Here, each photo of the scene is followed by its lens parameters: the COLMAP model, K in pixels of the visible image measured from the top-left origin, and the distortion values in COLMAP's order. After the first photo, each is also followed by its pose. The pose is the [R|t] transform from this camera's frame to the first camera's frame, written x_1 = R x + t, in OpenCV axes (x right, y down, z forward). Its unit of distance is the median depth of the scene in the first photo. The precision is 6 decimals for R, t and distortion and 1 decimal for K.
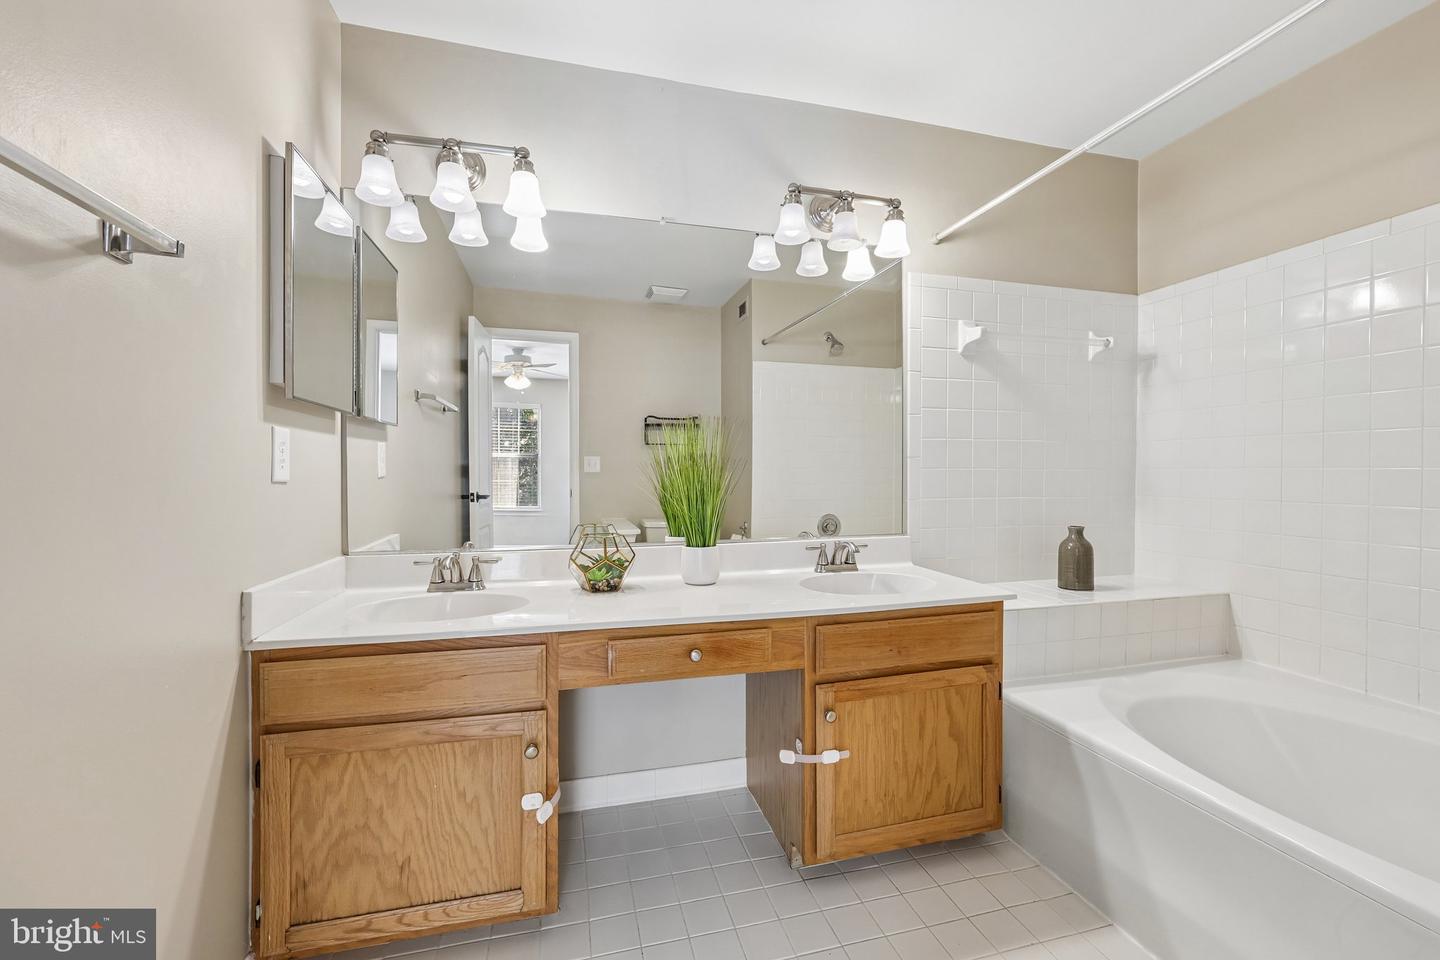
lens RADIAL K [[595.6, 0, 729.5], [0, 595.6, 473.6], [0, 0, 1]] dist [0.000984, -0.000023]
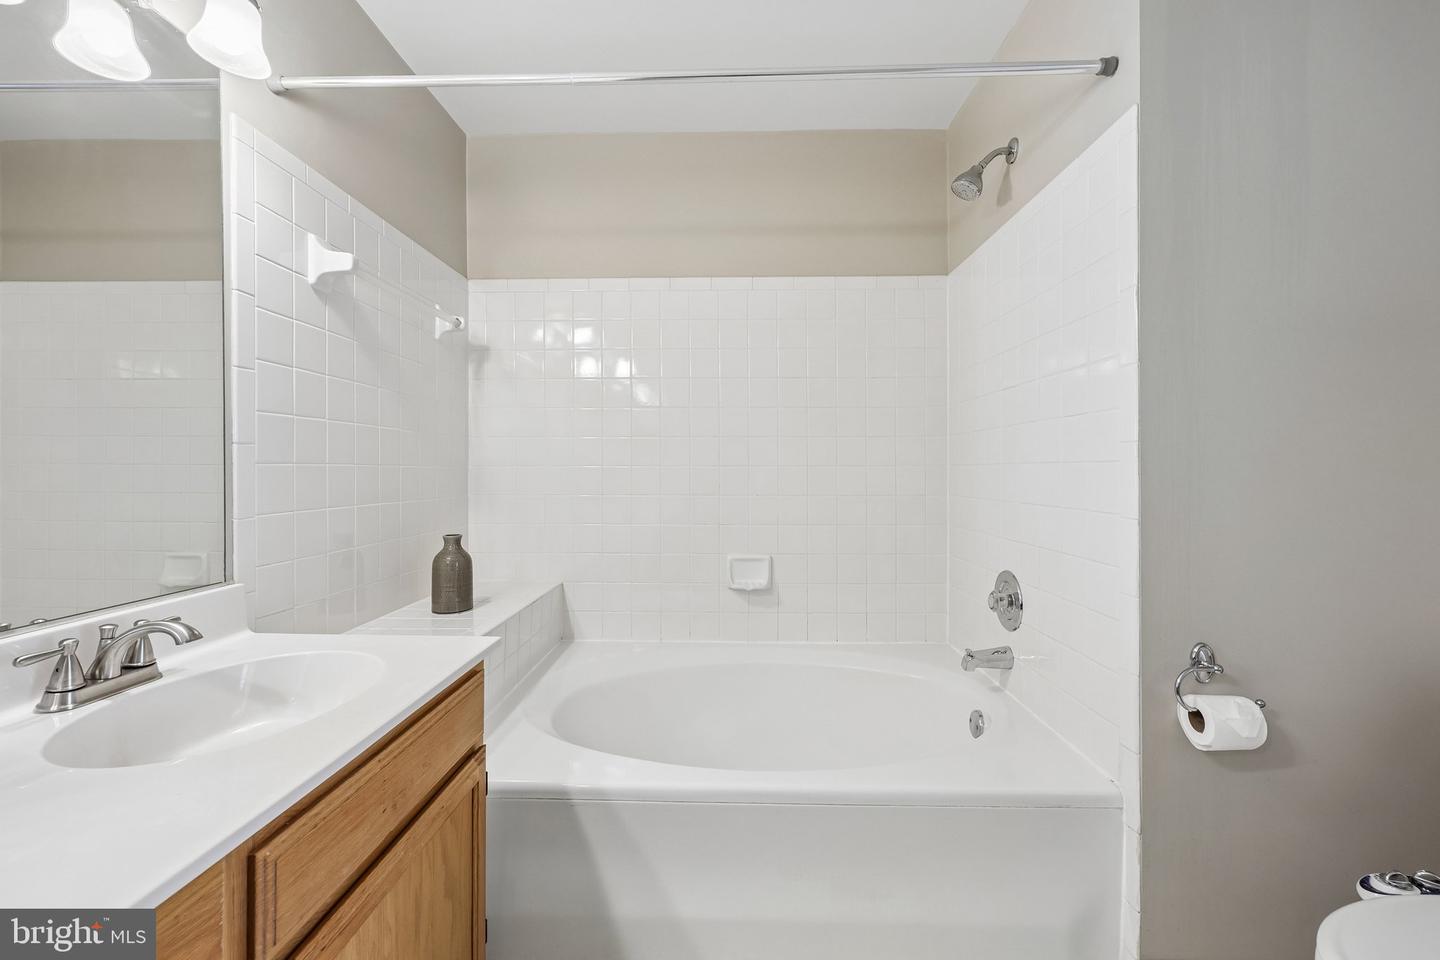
lens RADIAL K [[595.6, 0, 712.6], [0, 595.6, 474.3], [0, 0, 1]] dist [0.000984, -0.000023]
pose [[0.310729, -0.008137, 0.950464, -0.093708], [0.006136, 0.999960, 0.006554, 0.001018], [-0.950479, 0.003795, 0.310766, 0.397638]]
